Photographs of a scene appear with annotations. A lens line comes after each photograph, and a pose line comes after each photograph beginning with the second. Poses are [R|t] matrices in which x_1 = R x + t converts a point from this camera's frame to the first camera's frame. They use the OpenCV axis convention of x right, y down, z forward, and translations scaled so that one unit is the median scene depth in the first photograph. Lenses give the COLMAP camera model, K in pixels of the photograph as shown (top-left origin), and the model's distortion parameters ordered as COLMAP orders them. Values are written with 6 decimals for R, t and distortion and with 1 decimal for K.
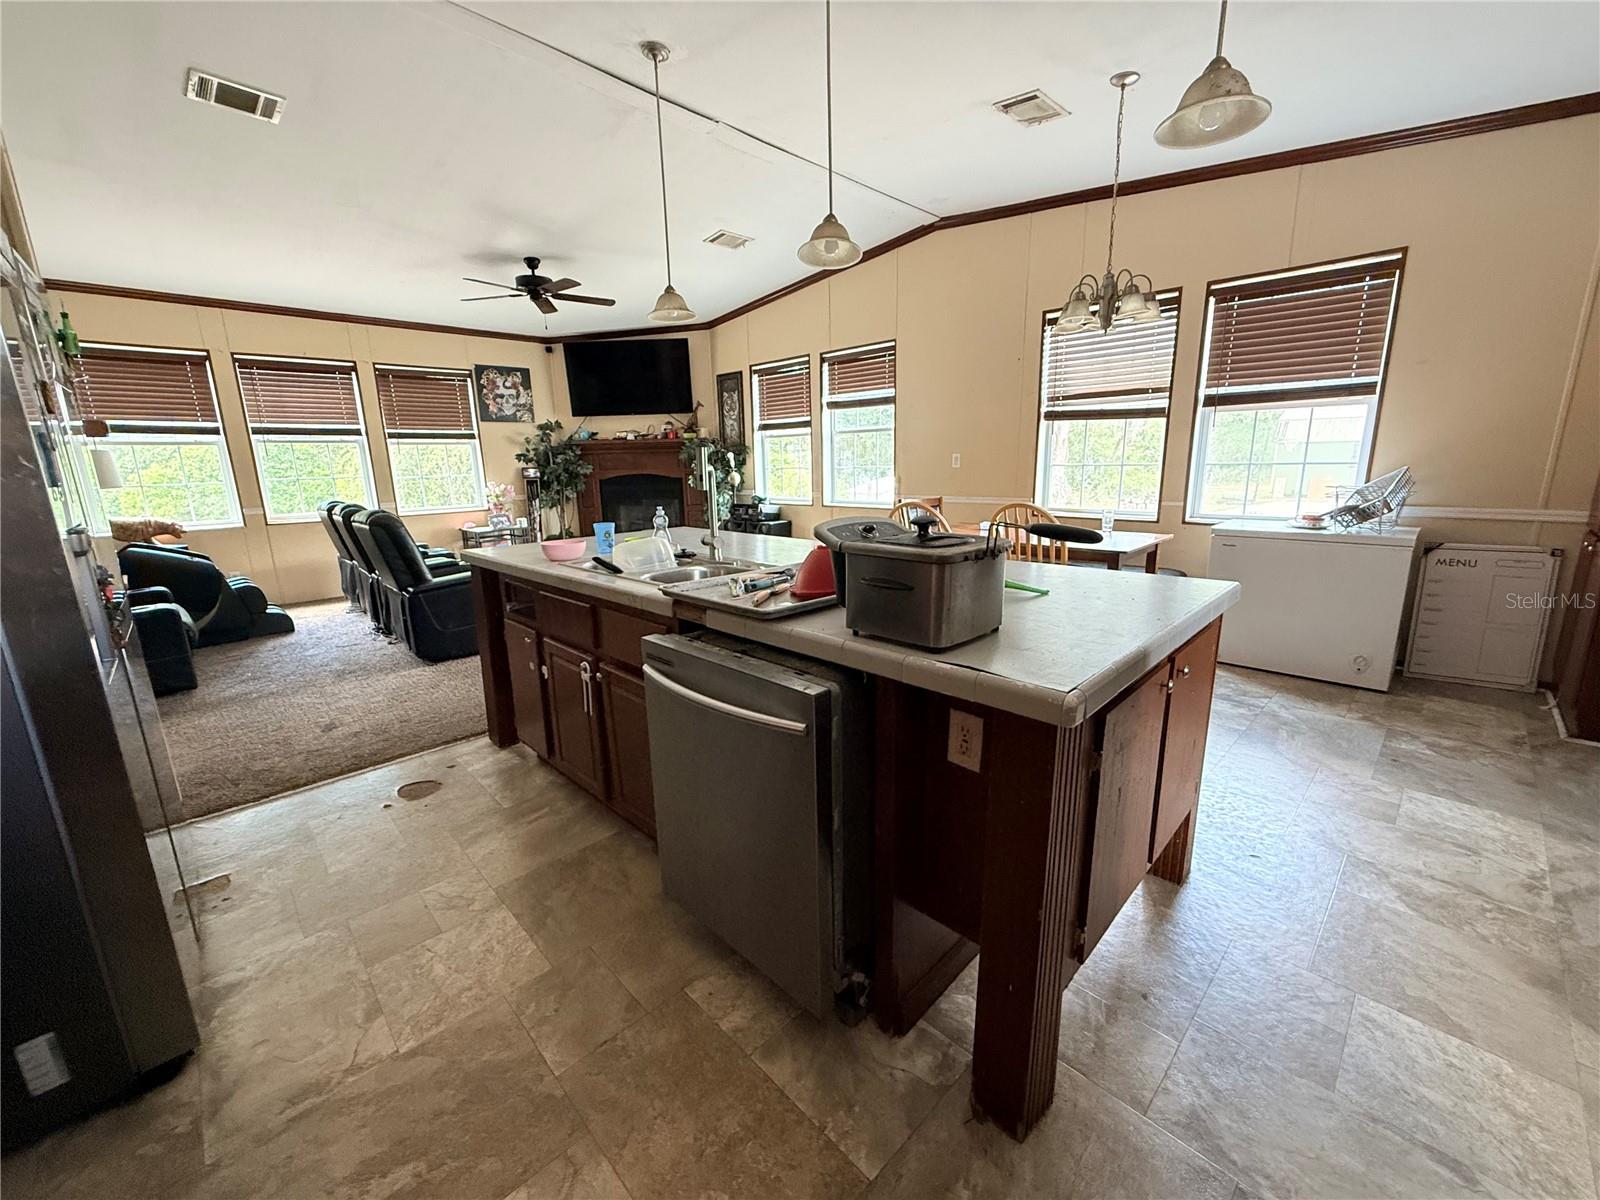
lens RADIAL K [[637.7, 0, 797.1], [0, 637.7, 597.9], [0, 0, 1]] dist [-0.000071, 0.000062]
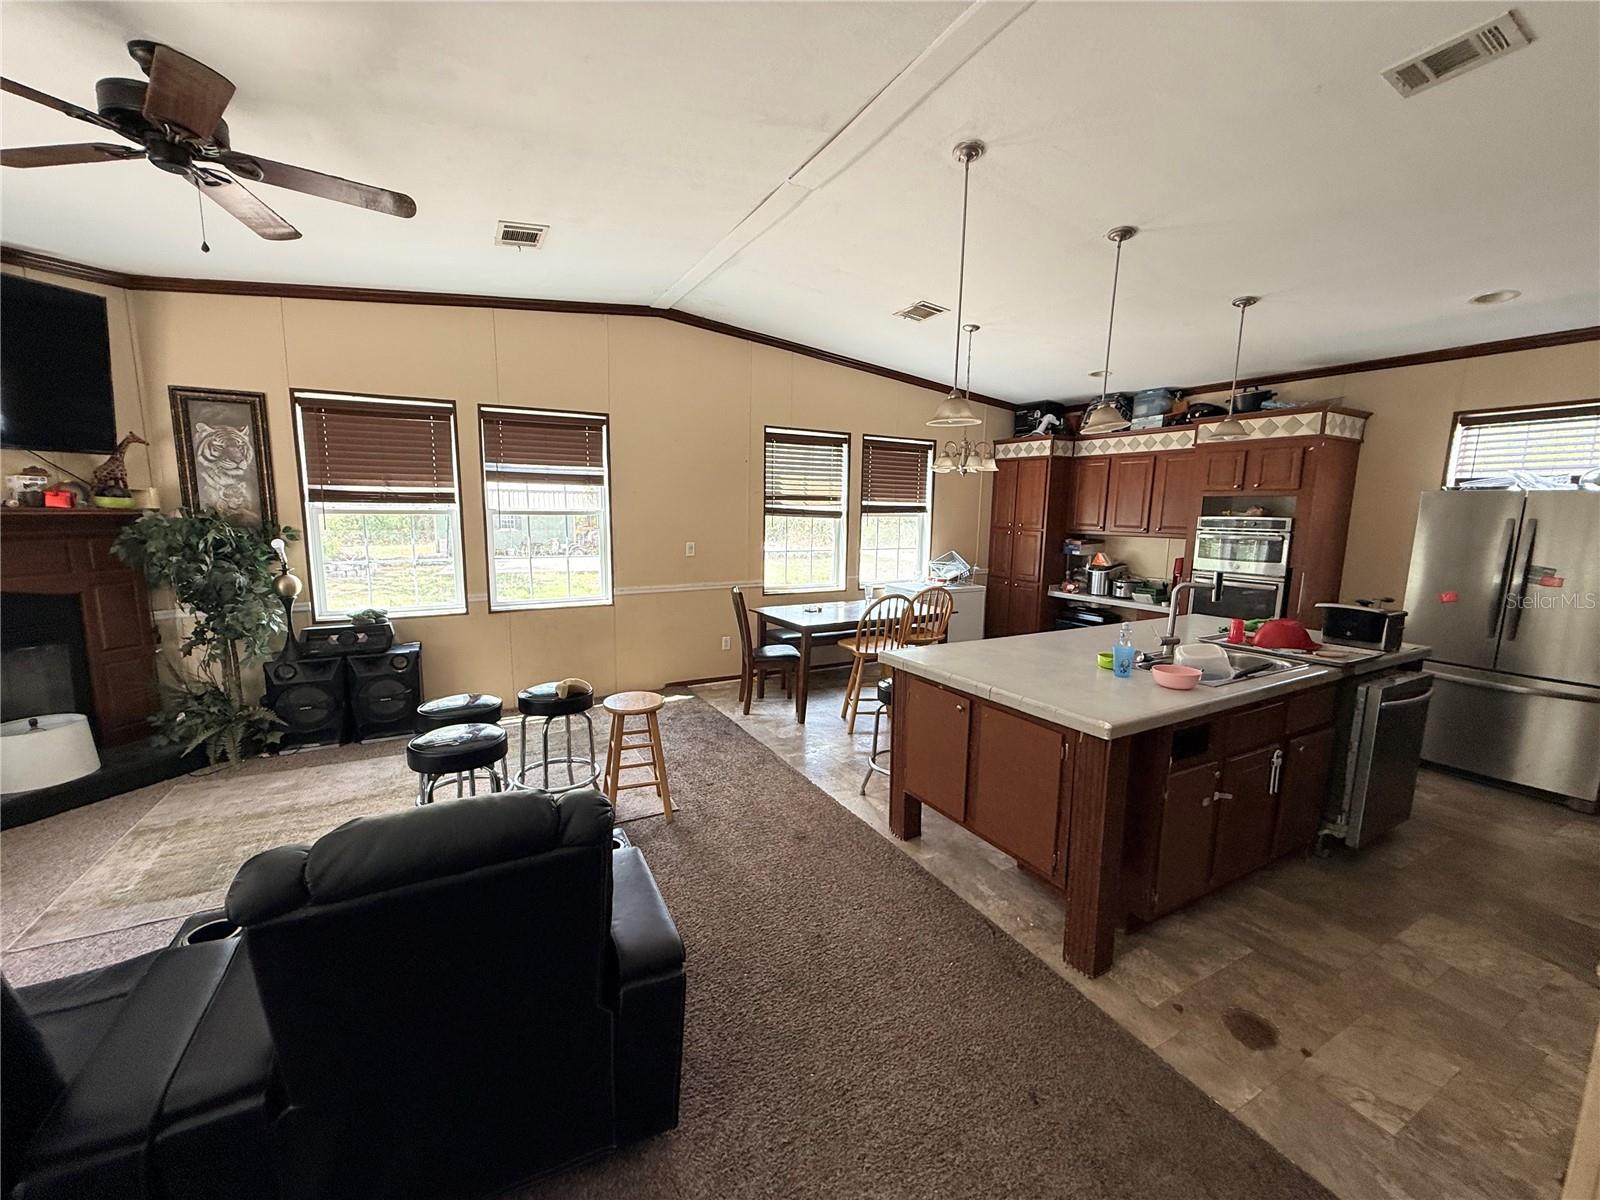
lens RADIAL K [[636.5, 0, 797.0], [0, 636.5, 597.9], [0, 0, 1]] dist [-0.000377, 0.000321]
pose [[0.275493, -0.107292, 0.955297, -0.989111], [0.187663, 0.980635, 0.056018, -0.245677], [-0.942808, 0.163842, 0.290293, 0.843142]]
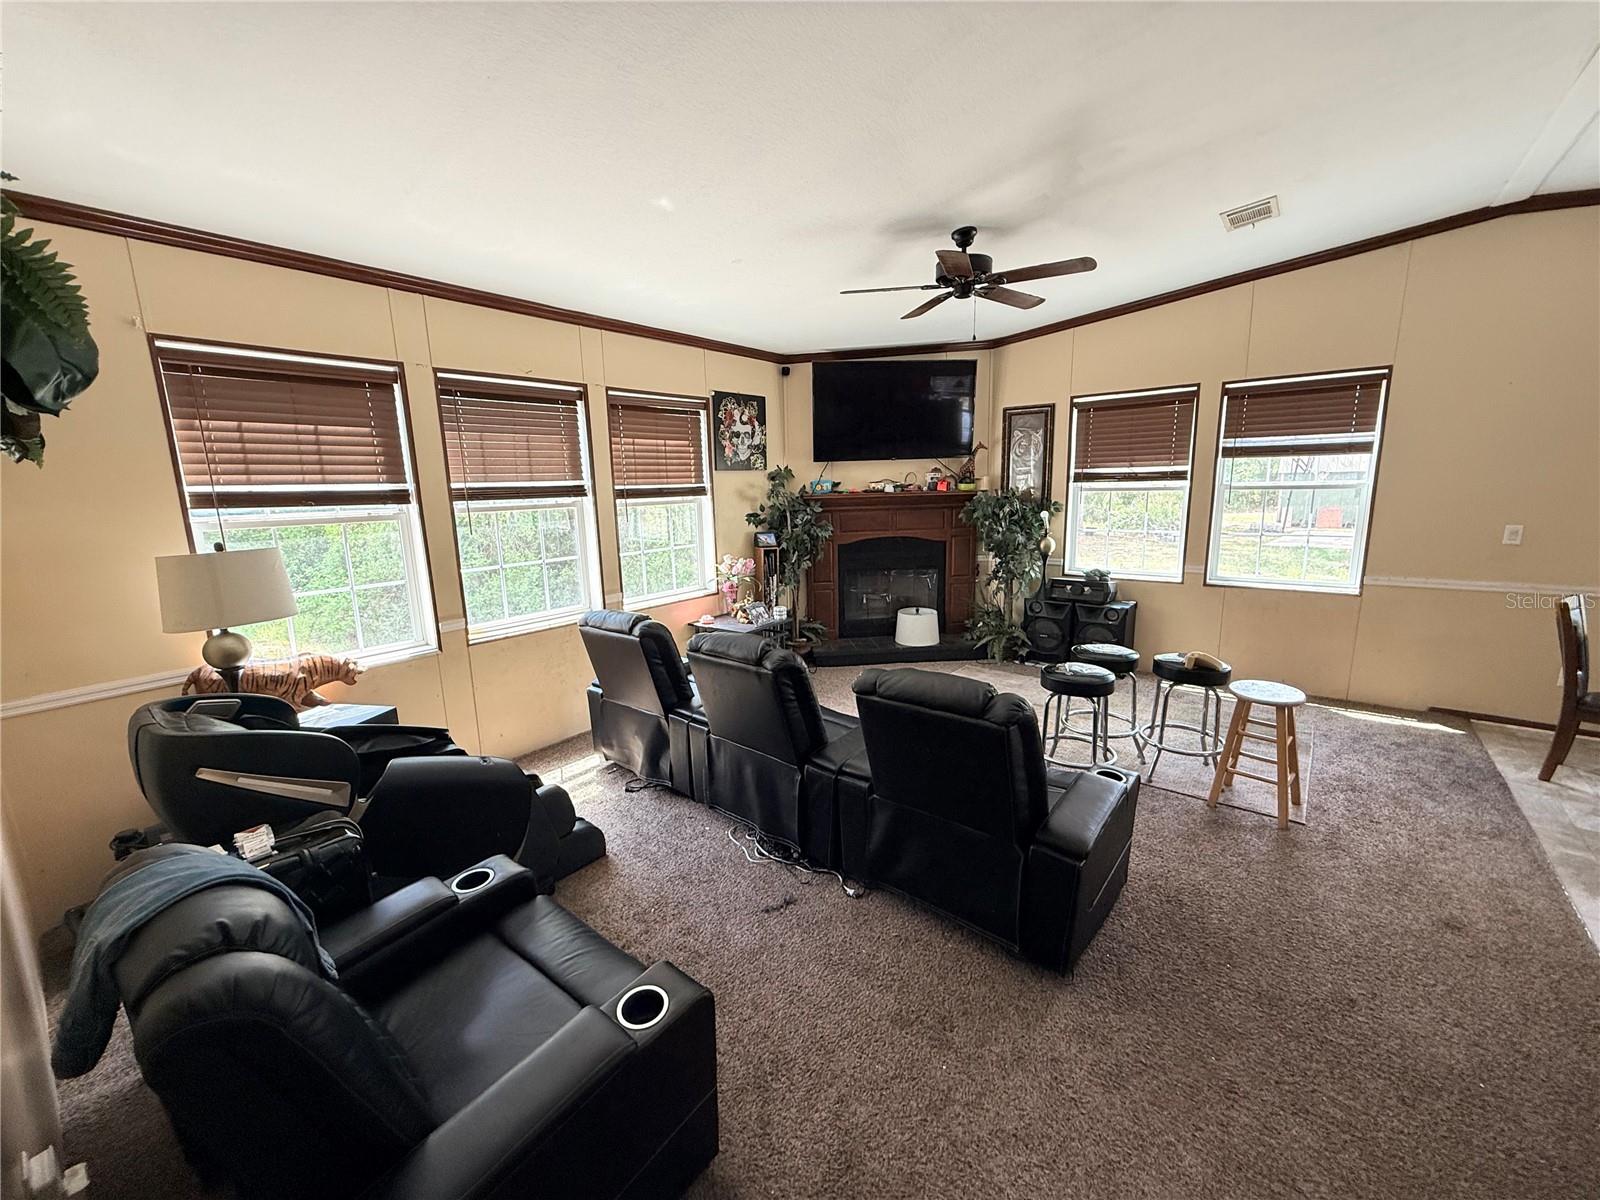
lens RADIAL K [[637.7, 0, 797.1], [0, 637.7, 597.9], [0, 0, 1]] dist [-0.000071, 0.000062]
pose [[0.993970, -0.021403, 0.107540, -0.930750], [0.025244, 0.999086, -0.034484, -0.209297], [-0.106704, 0.036991, 0.993603, 0.564157]]
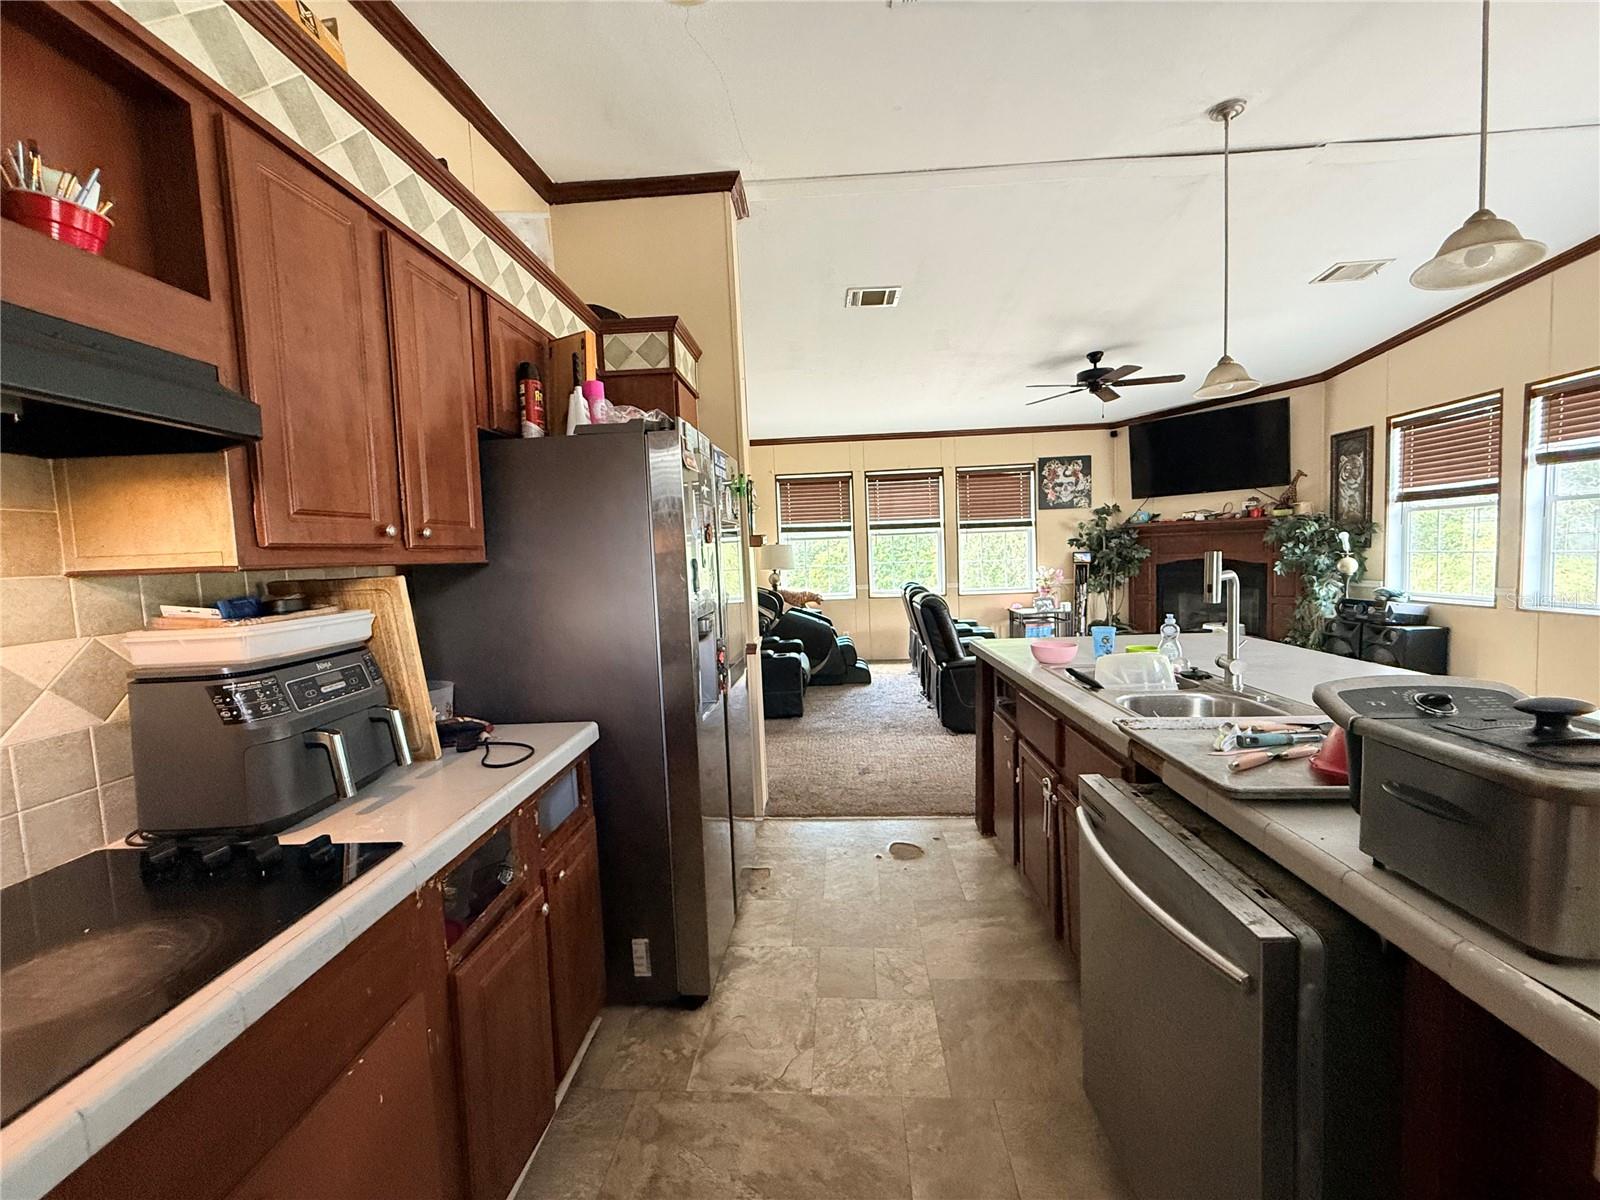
lens RADIAL K [[637.7, 0, 797.1], [0, 637.7, 597.9], [0, 0, 1]] dist [-0.000071, 0.000062]
pose [[0.666861, 0.050199, -0.743490, 0.059875], [-0.137292, 0.988925, -0.056370, -0.033072], [0.732426, 0.139666, 0.666367, 0.040921]]
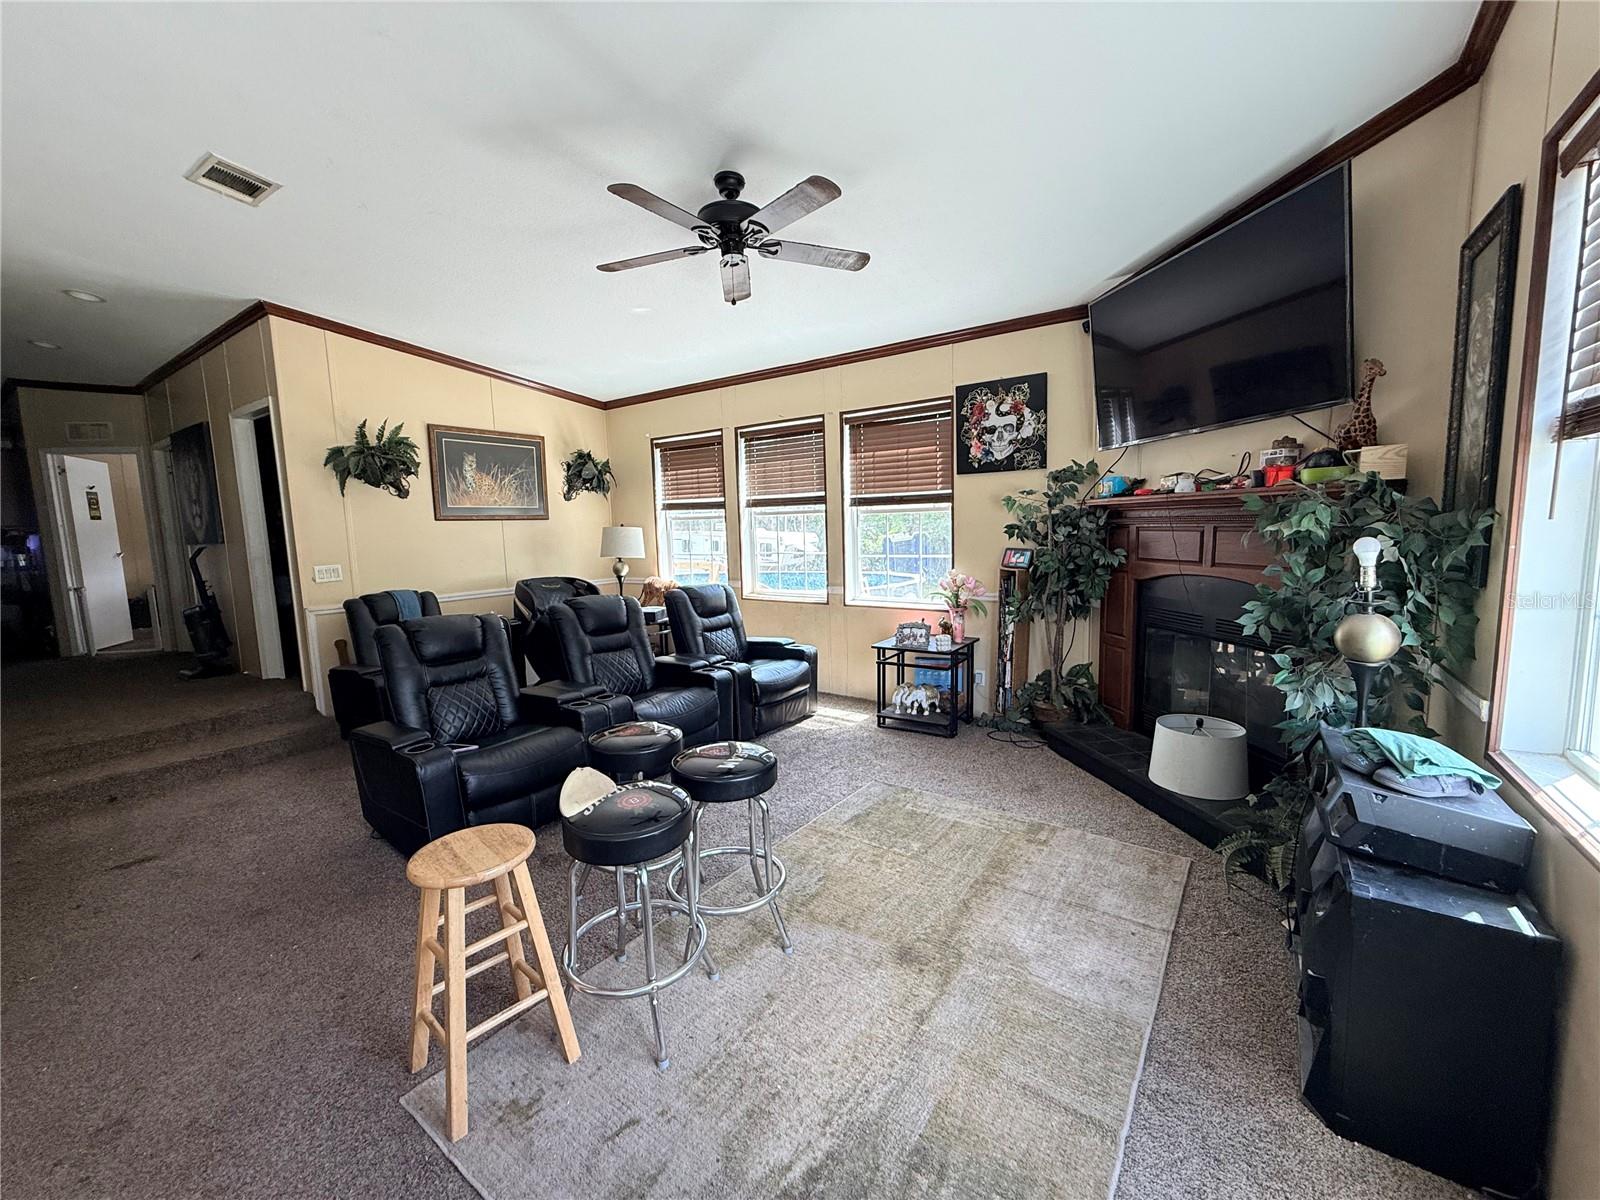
lens RADIAL K [[637.7, 0, 797.1], [0, 637.7, 597.9], [0, 0, 1]] dist [-0.000071, 0.000062]
pose [[0.175935, 0.129999, -0.975780, 0.211294], [-0.189527, 0.977170, 0.096012, -0.360722], [0.965985, 0.168045, 0.196557, 1.426309]]
